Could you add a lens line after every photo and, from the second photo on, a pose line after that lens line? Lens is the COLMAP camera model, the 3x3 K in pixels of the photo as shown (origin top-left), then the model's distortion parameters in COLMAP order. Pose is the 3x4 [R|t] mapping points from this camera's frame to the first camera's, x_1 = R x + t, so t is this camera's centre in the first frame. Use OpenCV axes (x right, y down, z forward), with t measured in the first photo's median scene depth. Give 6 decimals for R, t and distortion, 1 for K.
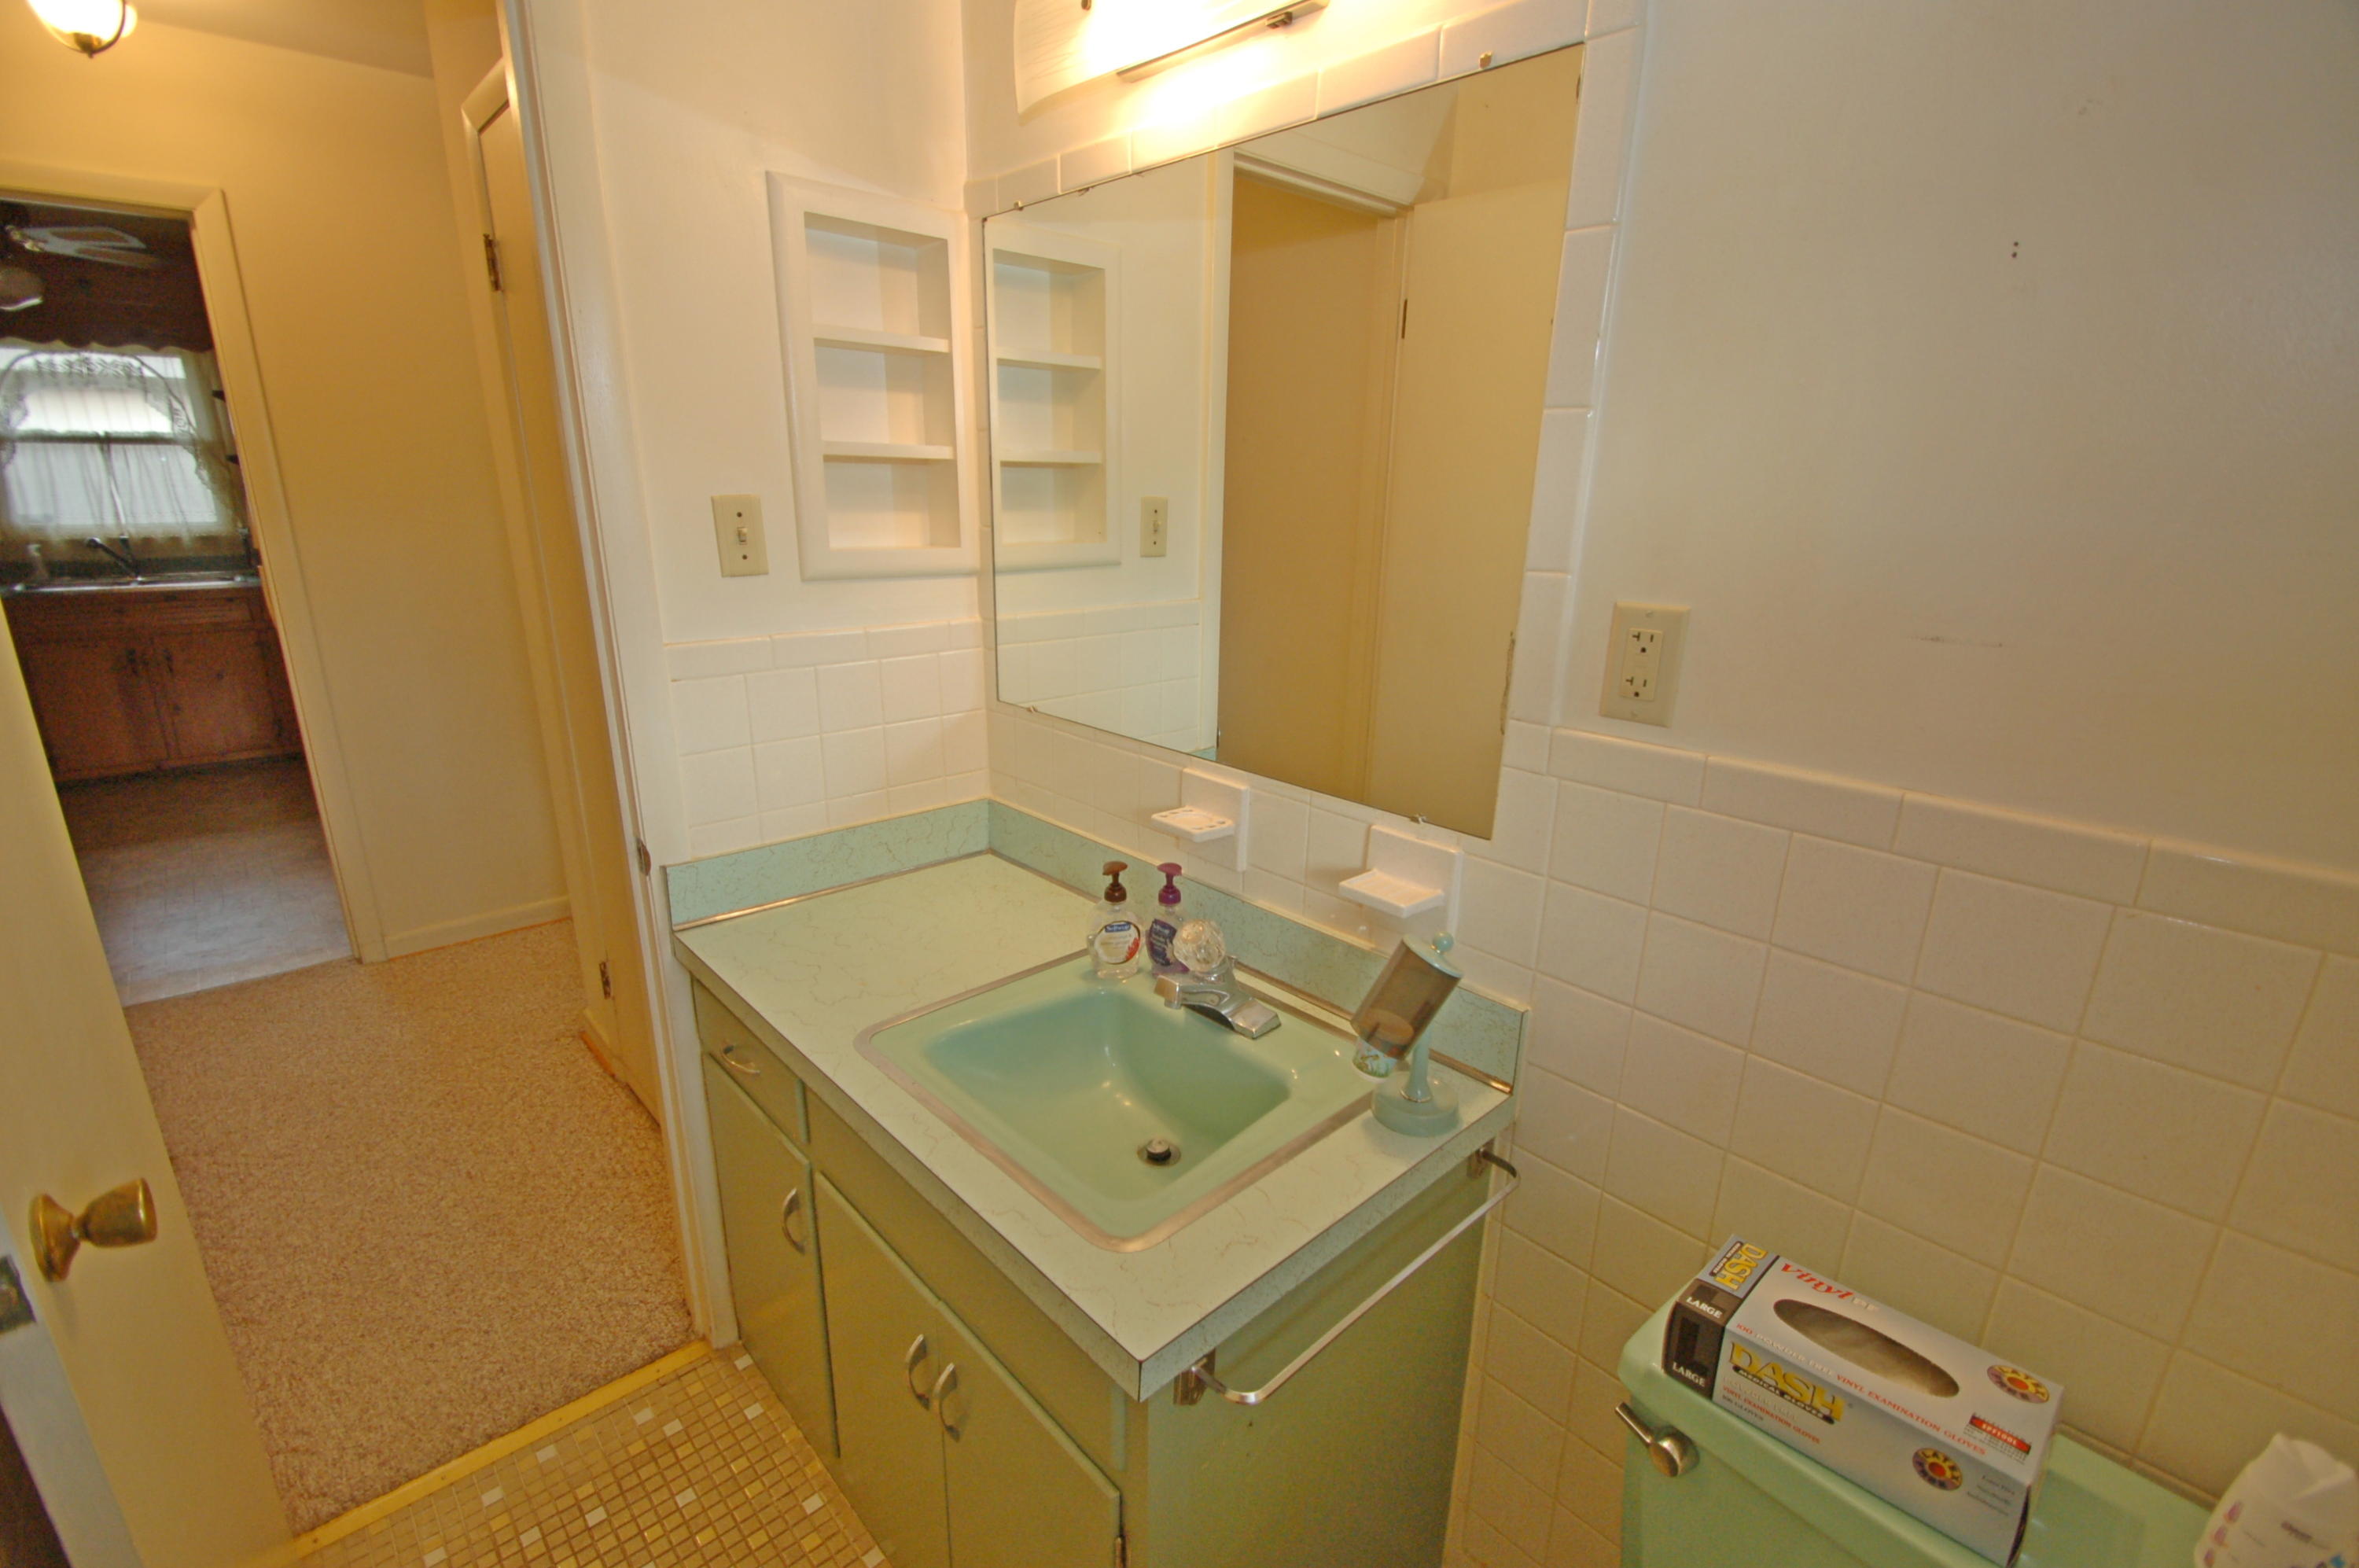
lens RADIAL K [[1035.7, 0, 1168.3], [0, 1035.7, 802.3], [0, 0, 1]] dist [-0.002408, -0.007064]
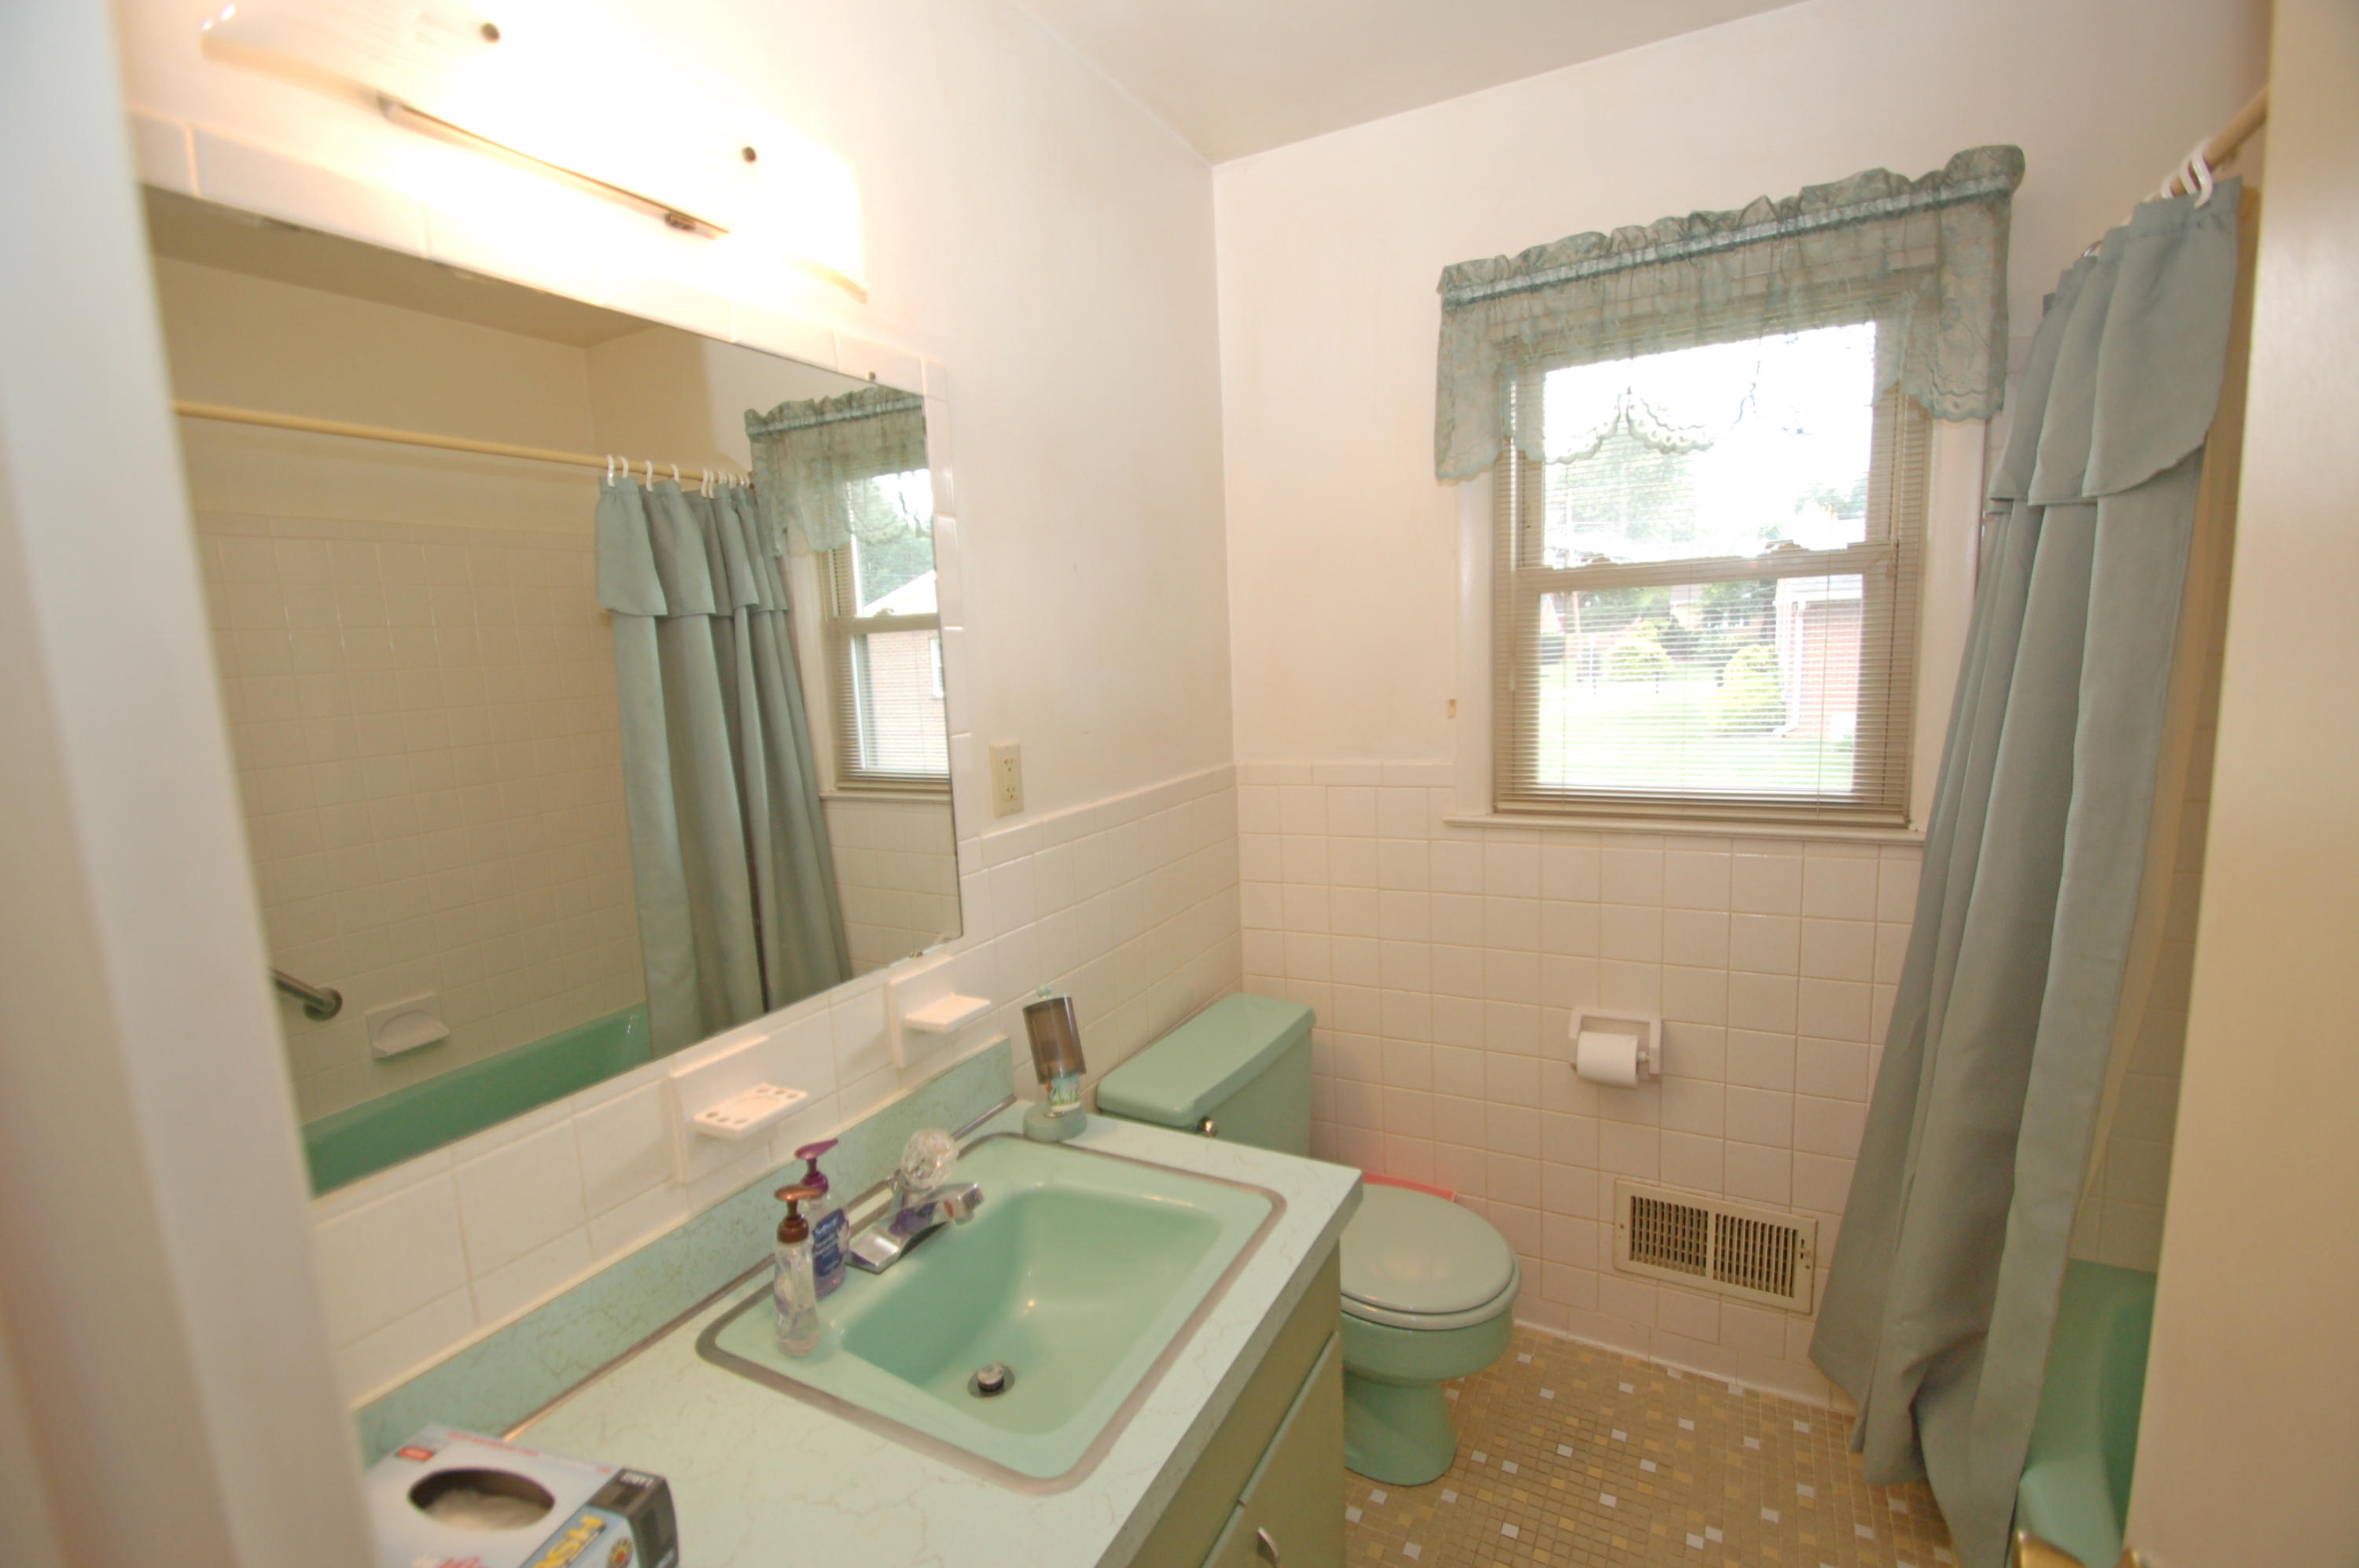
lens RADIAL K [[1035.7, 0, 1172.7], [0, 1035.7, 787.1], [0, 0, 1]] dist [-0.002408, -0.007064]
pose [[-0.325202, -0.126319, 0.937170, -1.004402], [0.317518, 0.918917, 0.234039, -0.368033], [-0.890745, 0.373678, -0.258725, 1.051748]]
